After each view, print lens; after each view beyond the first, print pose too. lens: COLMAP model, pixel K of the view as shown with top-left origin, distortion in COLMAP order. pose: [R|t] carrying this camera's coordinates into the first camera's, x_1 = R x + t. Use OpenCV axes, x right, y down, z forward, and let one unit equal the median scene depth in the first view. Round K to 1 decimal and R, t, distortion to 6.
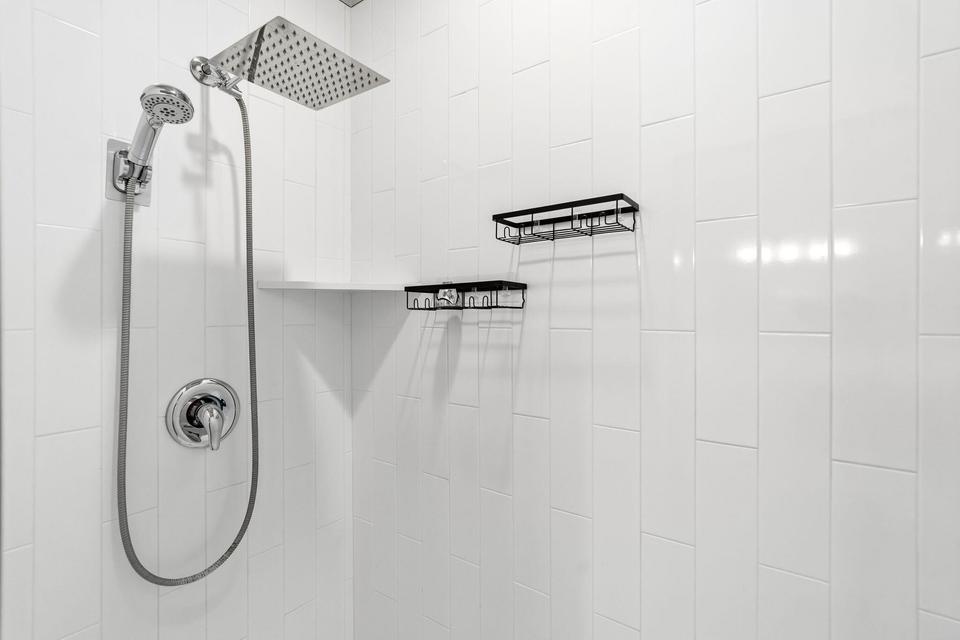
lens RADIAL K [[490.1, 0, 480.0], [0, 490.1, 320.0], [0, 0, 1]] dist [-0.031923, 0.000136]
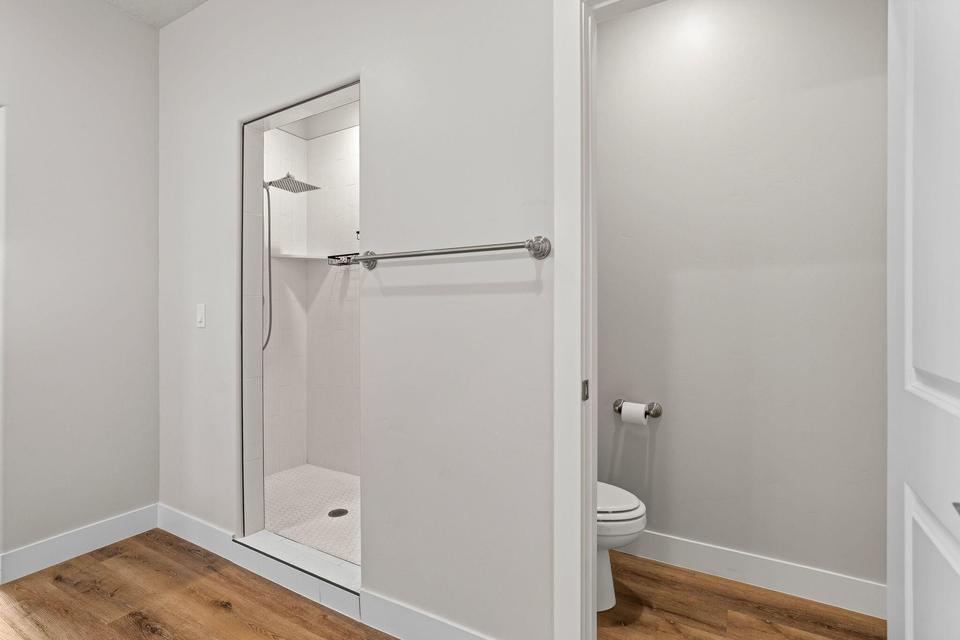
lens RADIAL K [[455.4, 0, 479.7], [0, 455.4, 313.5], [0, 0, 1]] dist [0.008962, 0.000424]
pose [[0.992387, 0.001997, 0.123140, 0.355682], [-0.000930, 0.999962, -0.008717, 0.257084], [-0.123153, 0.008536, 0.992351, -1.546757]]
